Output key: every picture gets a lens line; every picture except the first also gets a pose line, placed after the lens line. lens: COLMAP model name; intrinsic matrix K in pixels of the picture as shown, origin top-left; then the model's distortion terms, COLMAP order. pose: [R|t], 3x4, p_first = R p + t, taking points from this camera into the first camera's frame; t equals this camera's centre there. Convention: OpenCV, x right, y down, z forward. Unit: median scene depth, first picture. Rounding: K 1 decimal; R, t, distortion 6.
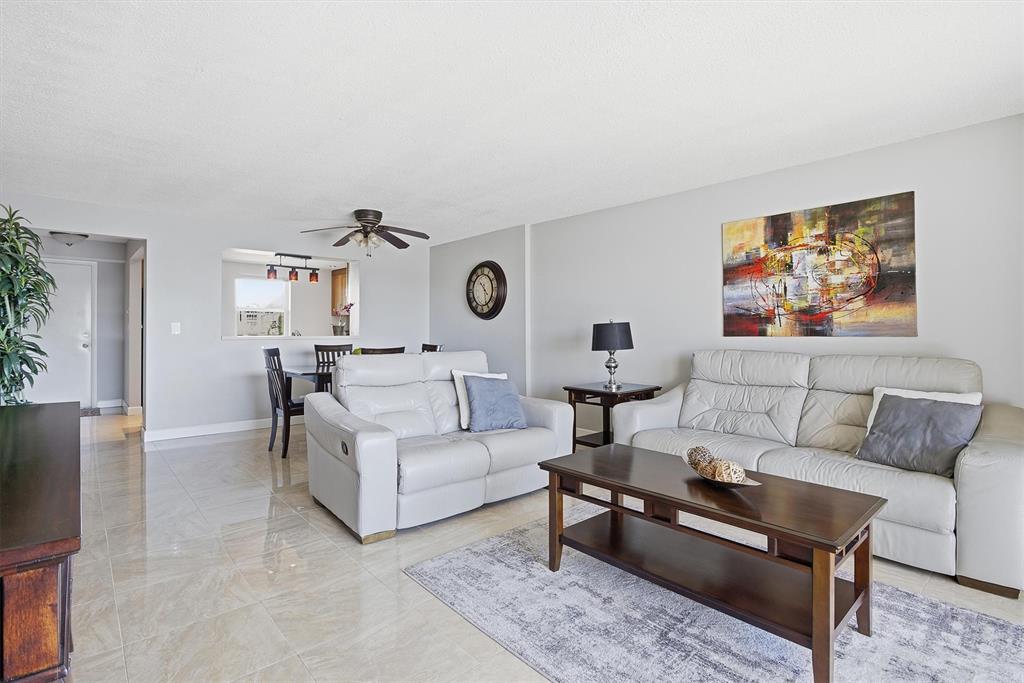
lens RADIAL K [[493.3, 0, 505.7], [0, 493.3, 331.1], [0, 0, 1]] dist [-0.003770, 0.000895]
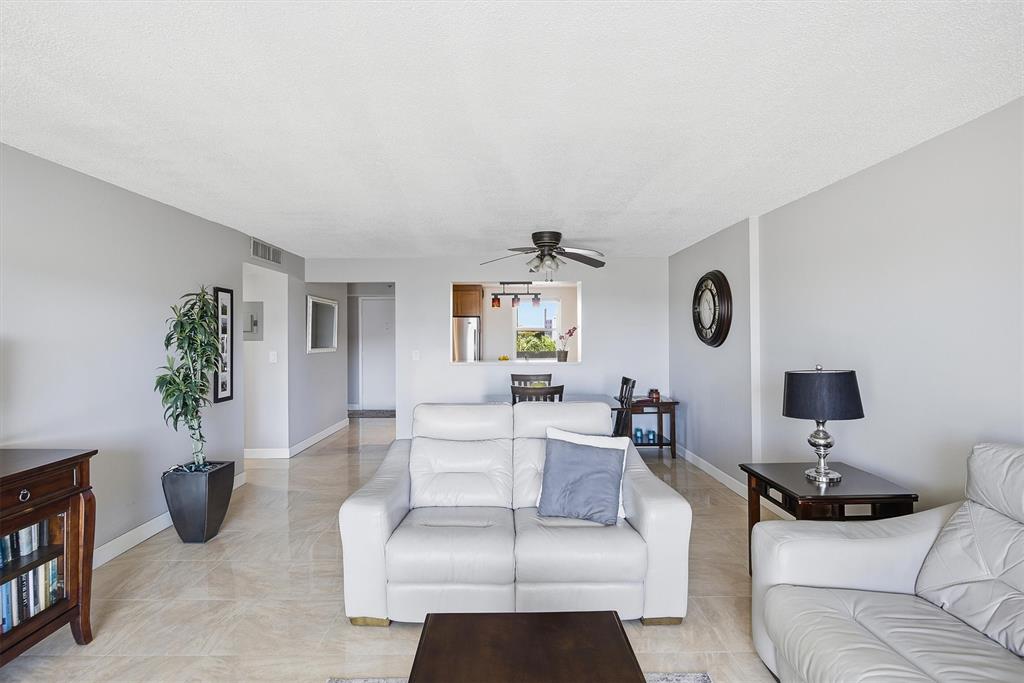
lens RADIAL K [[493.3, 0, 505.7], [0, 493.3, 331.1], [0, 0, 1]] dist [-0.003770, 0.000895]
pose [[0.752704, -0.009396, -0.658292, 0.322754], [0.004790, 0.999950, -0.008795, -0.061746], [0.658341, 0.003467, 0.752712, 0.302022]]
